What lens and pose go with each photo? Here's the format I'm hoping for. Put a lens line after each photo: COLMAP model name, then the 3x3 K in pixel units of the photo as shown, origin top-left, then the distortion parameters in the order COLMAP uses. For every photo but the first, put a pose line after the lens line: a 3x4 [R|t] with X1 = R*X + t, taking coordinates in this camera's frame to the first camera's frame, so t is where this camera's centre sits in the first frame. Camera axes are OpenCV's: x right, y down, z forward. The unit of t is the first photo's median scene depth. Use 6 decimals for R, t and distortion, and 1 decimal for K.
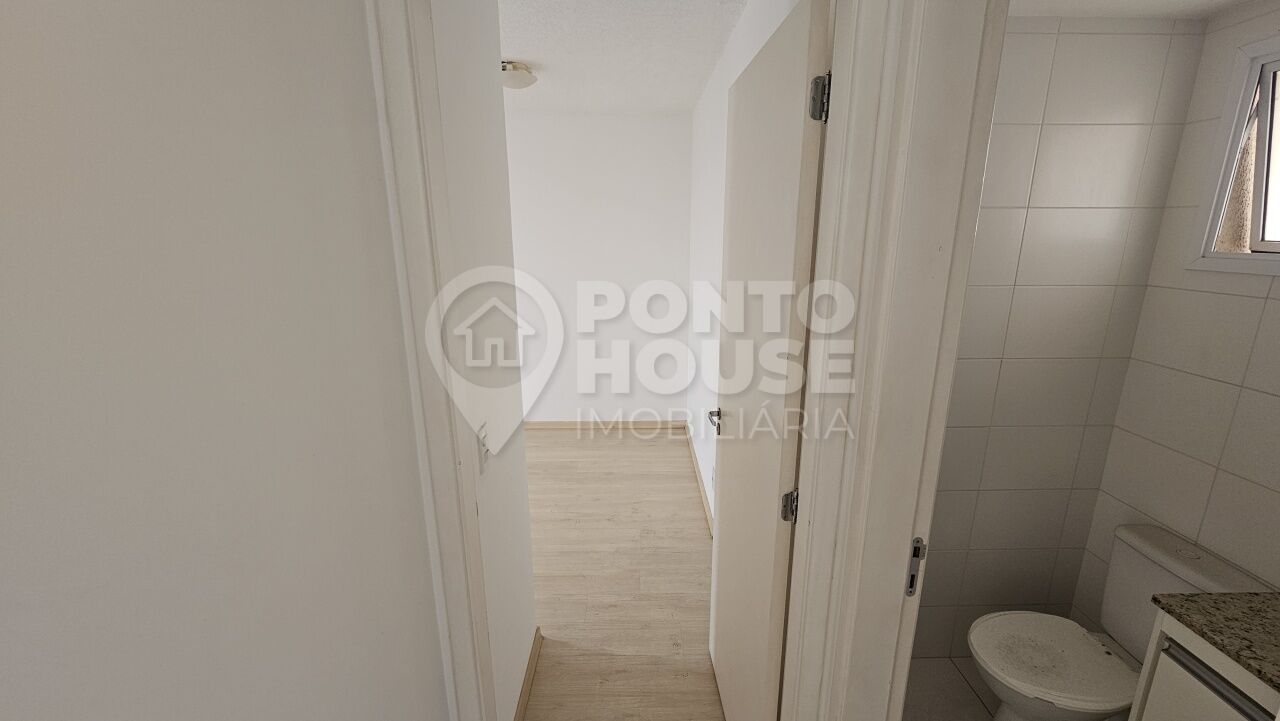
lens RADIAL K [[525.3, 0, 646.3], [0, 525.3, 369.3], [0, 0, 1]] dist [-0.002784, 0.000586]
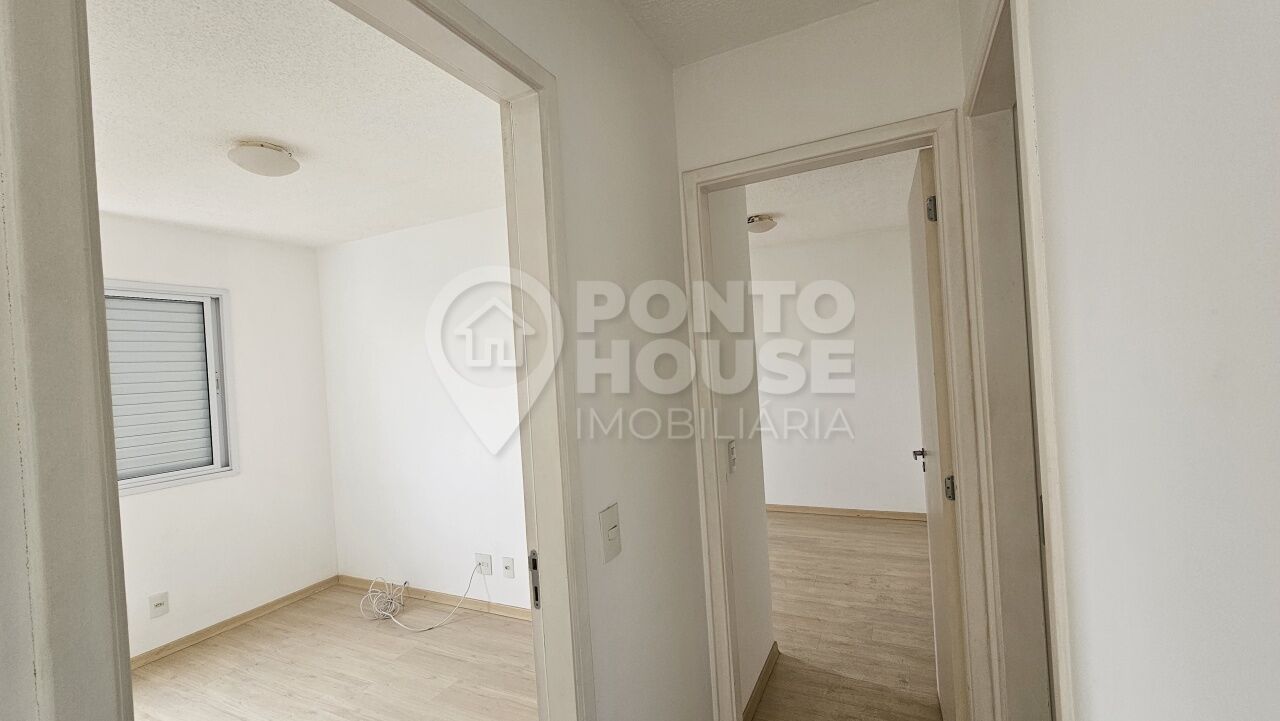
lens RADIAL K [[525.3, 0, 645.0], [0, 525.3, 365.1], [0, 0, 1]] dist [-0.002784, 0.000586]
pose [[0.888162, -0.055113, -0.456214, 0.117708], [-0.054718, 0.973035, -0.224072, 0.171129], [0.456262, 0.223976, 0.861197, -0.327284]]
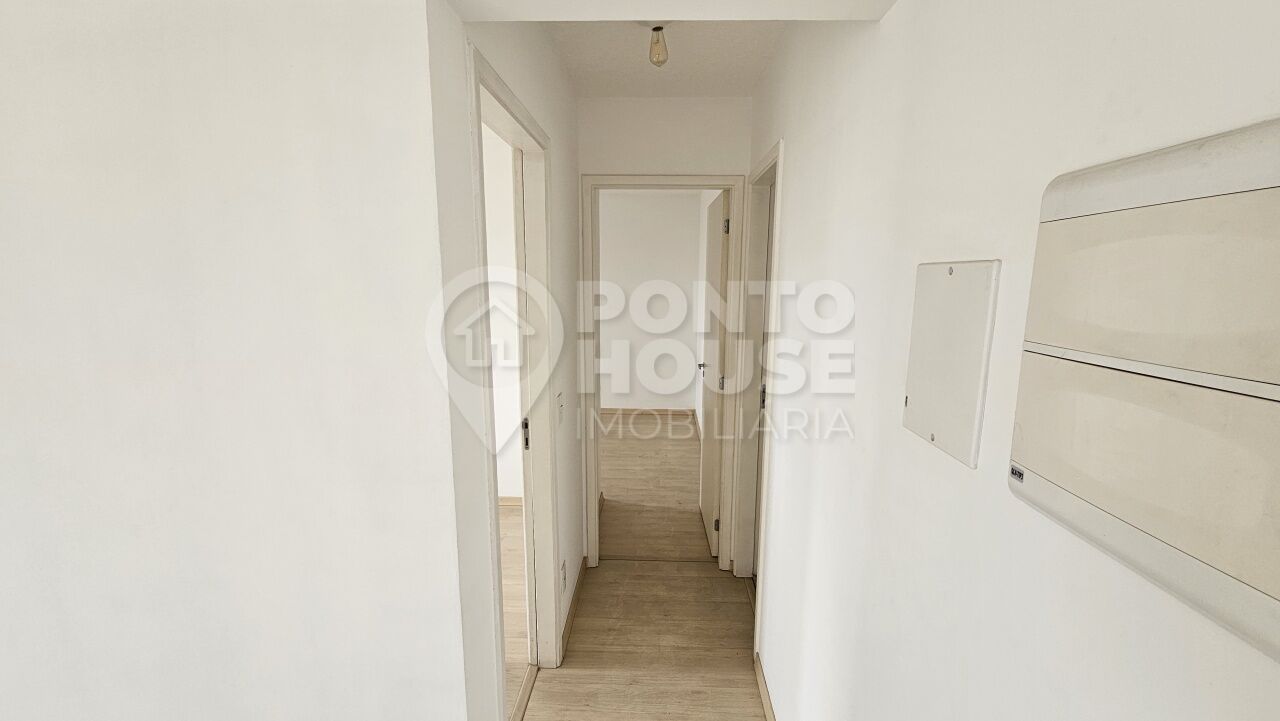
lens RADIAL K [[525.3, 0, 640.7], [0, 525.3, 362.3], [0, 0, 1]] dist [-0.002784, 0.000586]
pose [[0.998480, 0.016433, -0.052616, 0.011032], [-0.021057, 0.995846, -0.088583, 0.223078], [0.050942, 0.089557, 0.994678, -0.832056]]
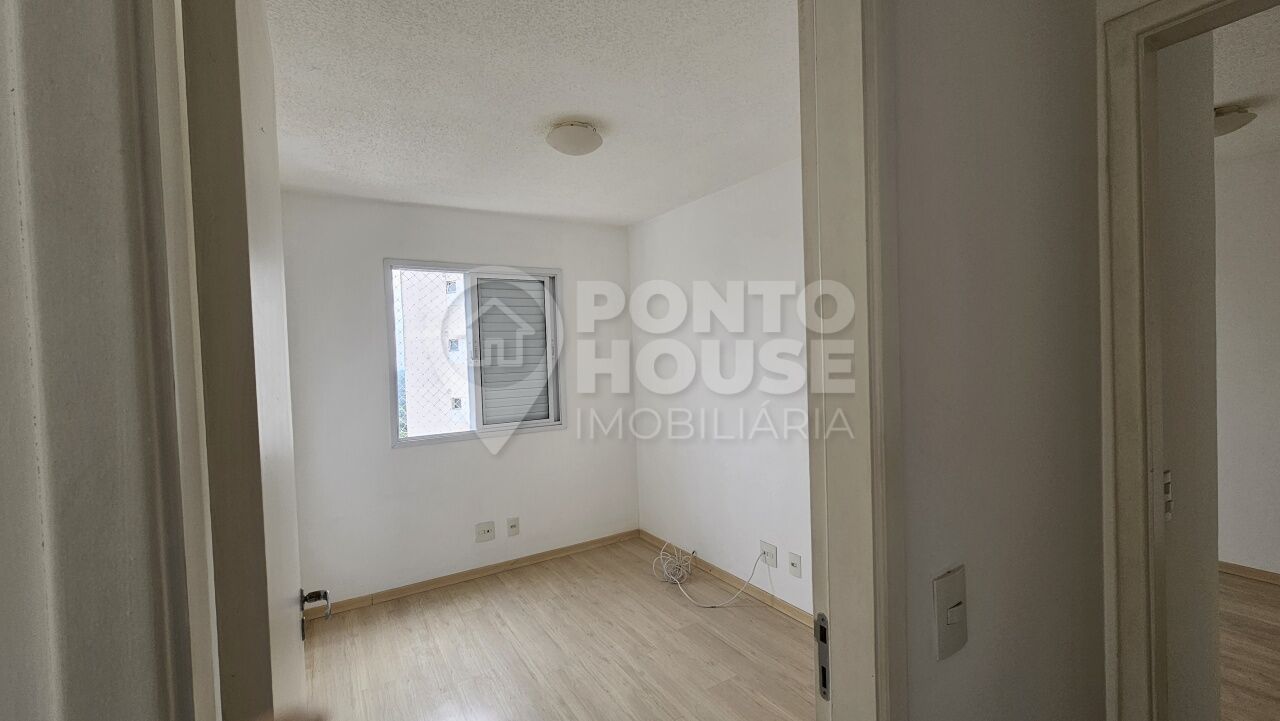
lens RADIAL K [[525.3, 0, 643.9], [0, 525.3, 365.6], [0, 0, 1]] dist [-0.002784, 0.000586]
pose [[0.515839, 0.003130, -0.856680, 0.004398], [-0.183407, 0.977211, -0.106866, 0.132939], [0.836823, 0.212247, 0.504658, -0.193481]]
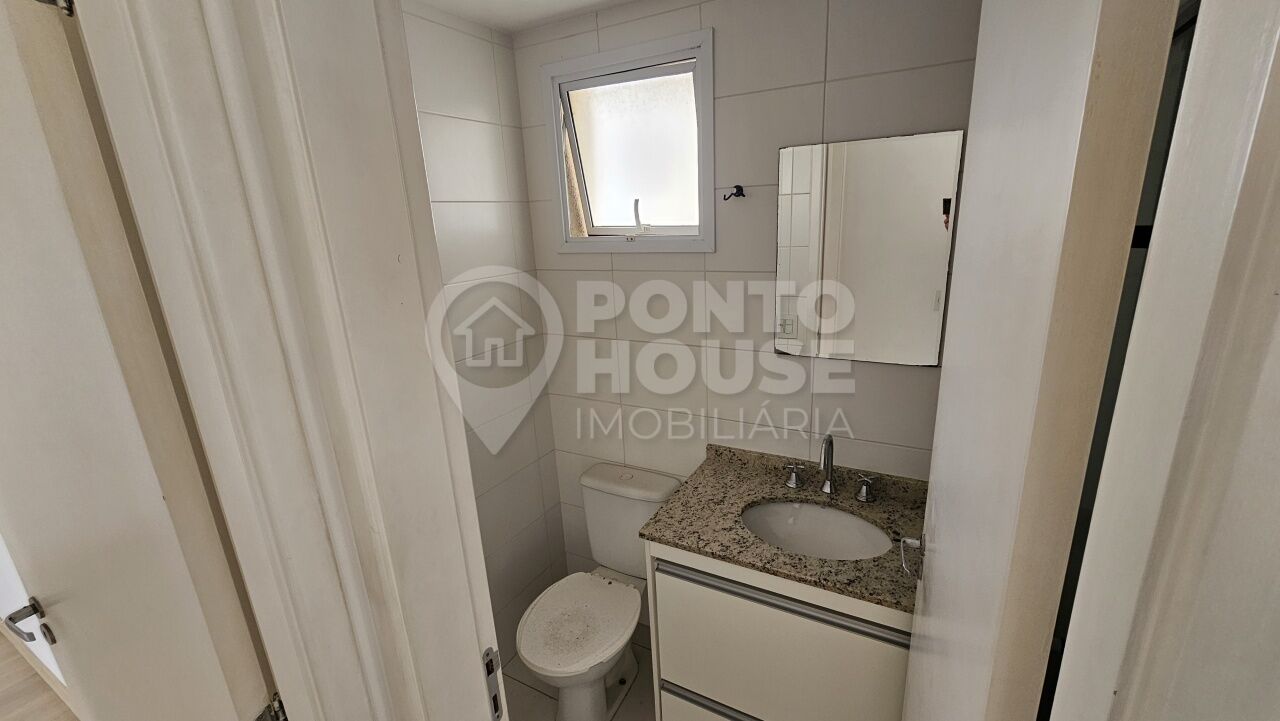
lens RADIAL K [[525.3, 0, 648.3], [0, 525.3, 365.1], [0, 0, 1]] dist [-0.002784, 0.000586]
pose [[0.494604, -0.256852, 0.830298, 0.064743], [0.260760, 0.955177, 0.140150, -0.050870], [-0.829079, 0.147189, 0.539411, 0.186003]]
